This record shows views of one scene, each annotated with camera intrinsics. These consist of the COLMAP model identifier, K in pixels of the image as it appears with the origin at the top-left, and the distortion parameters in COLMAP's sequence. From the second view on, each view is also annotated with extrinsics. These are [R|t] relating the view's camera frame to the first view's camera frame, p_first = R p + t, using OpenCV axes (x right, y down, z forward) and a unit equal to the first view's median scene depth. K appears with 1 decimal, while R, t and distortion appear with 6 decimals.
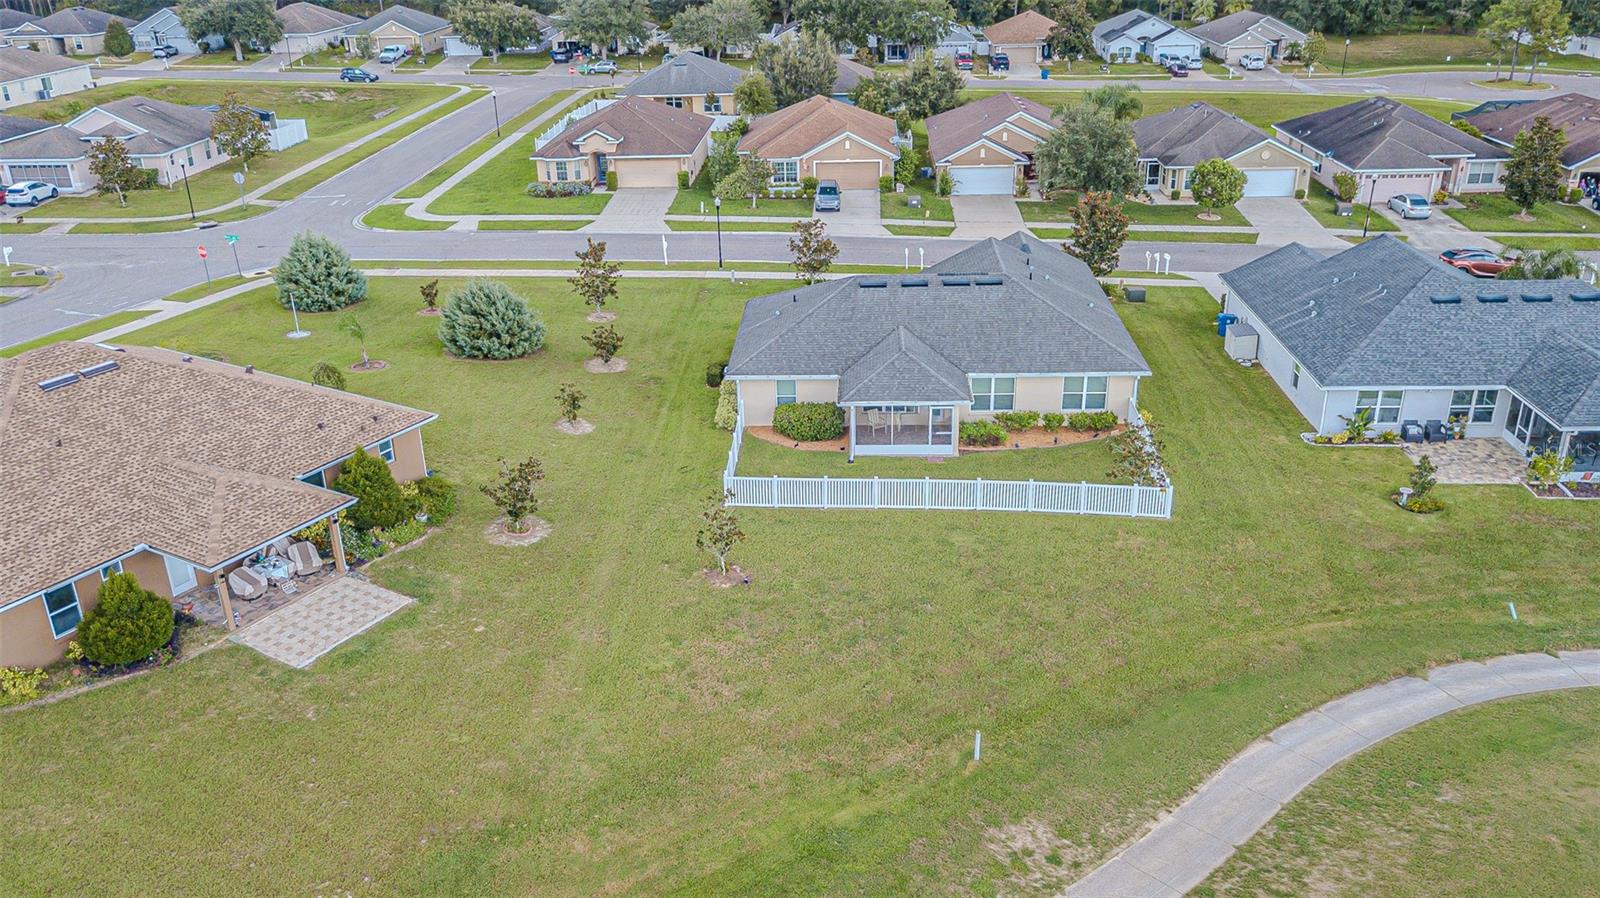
lens RADIAL K [[1224.5, 0, 731.4], [0, 1224.5, 485.2], [0, 0, 1]] dist [0.012443, 0.006020]
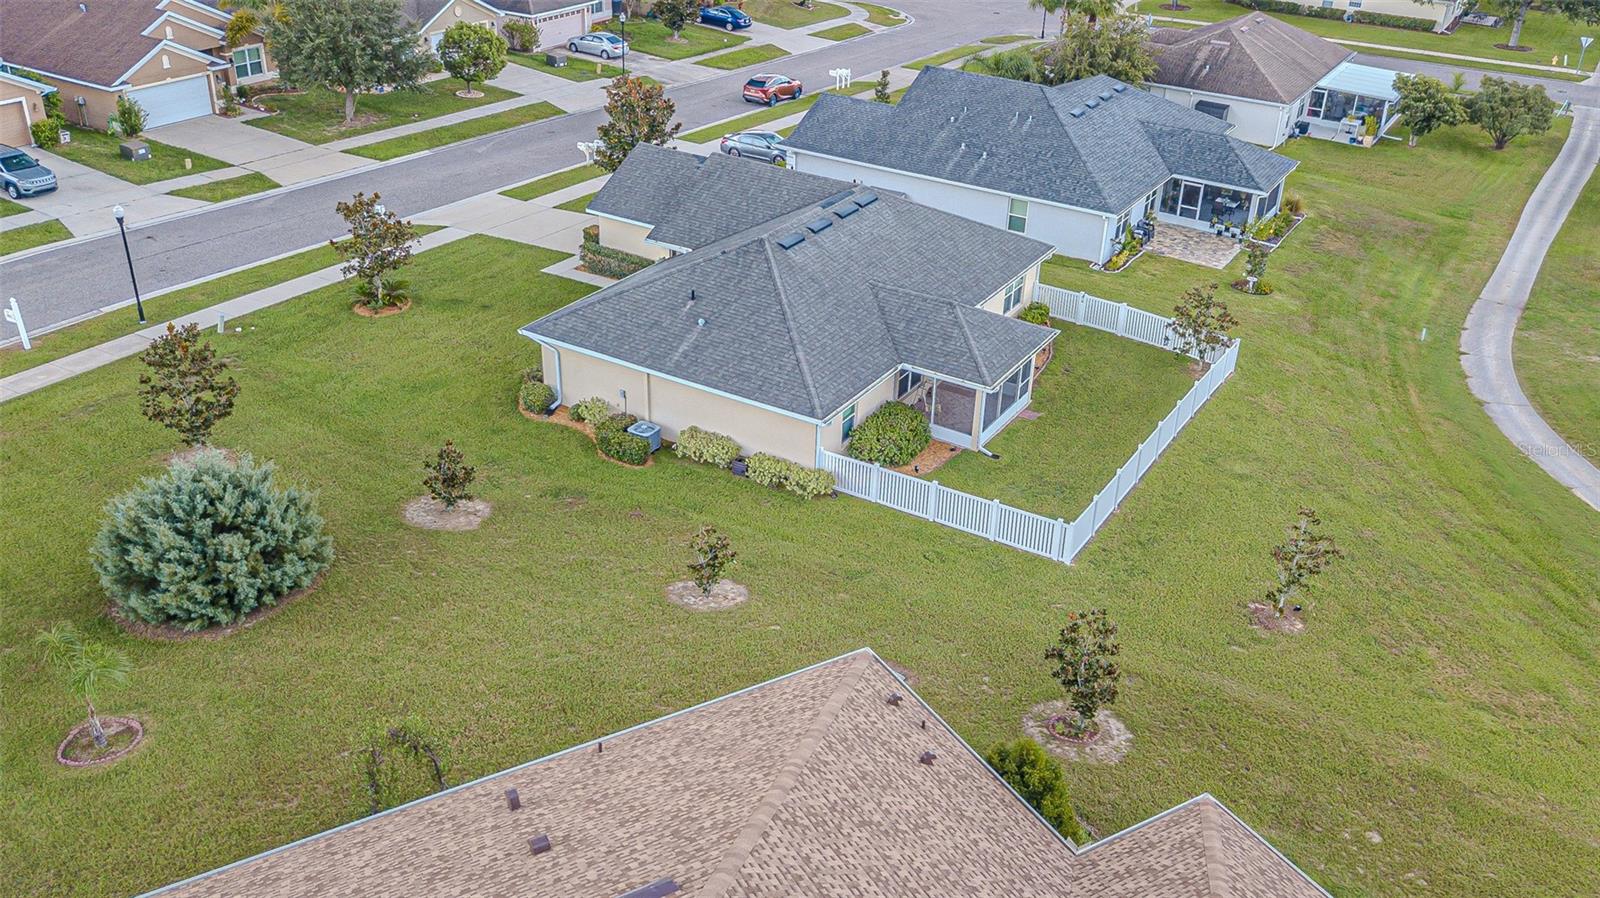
lens RADIAL K [[1402.6, 0, 787.4], [0, 1402.6, 508.4], [0, 0, 1]] dist [0.010673, -0.000955]
pose [[0.442738, -0.412337, 0.796217, -0.643508], [0.338352, 0.899169, 0.277511, -0.264965], [-0.830362, 0.146536, 0.537612, 0.599065]]
